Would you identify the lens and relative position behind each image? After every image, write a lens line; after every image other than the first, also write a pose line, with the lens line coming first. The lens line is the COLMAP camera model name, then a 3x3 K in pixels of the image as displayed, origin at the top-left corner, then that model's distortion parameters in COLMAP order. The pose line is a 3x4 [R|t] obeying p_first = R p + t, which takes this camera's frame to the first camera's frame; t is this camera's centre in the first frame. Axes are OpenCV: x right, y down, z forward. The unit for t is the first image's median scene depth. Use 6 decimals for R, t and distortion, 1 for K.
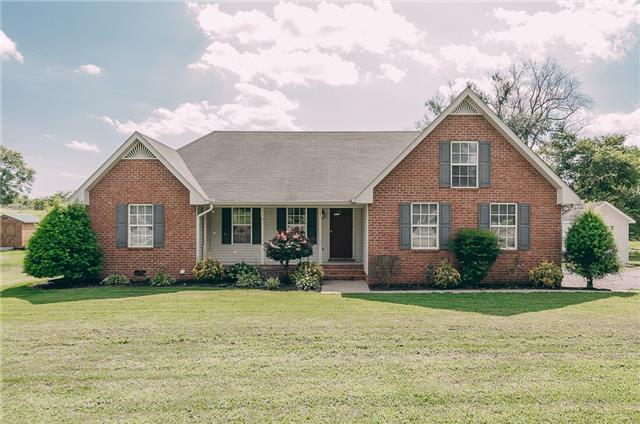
lens RADIAL K [[581.1, 0, 320.0], [0, 581.1, 212.0], [0, 0, 1]] dist [-0.079996, -0.008367]
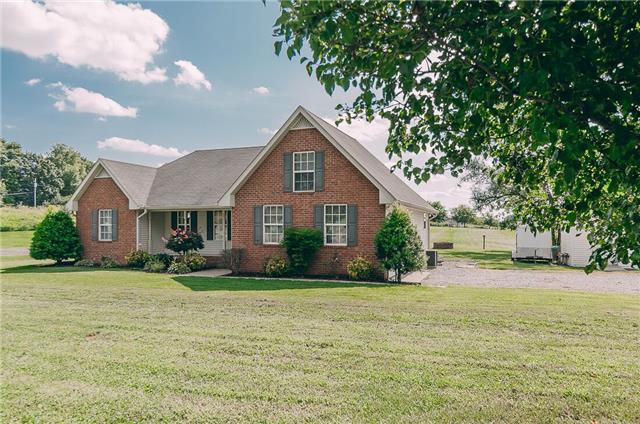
lens RADIAL K [[581.1, 0, 320.0], [0, 581.1, 212.0], [0, 0, 1]] dist [-0.079996, -0.008367]
pose [[0.906299, -0.011966, -0.422469, 0.771938], [0.012084, 0.999924, -0.002400, 0.002075], [0.422465, -0.002930, 0.906374, -0.042213]]
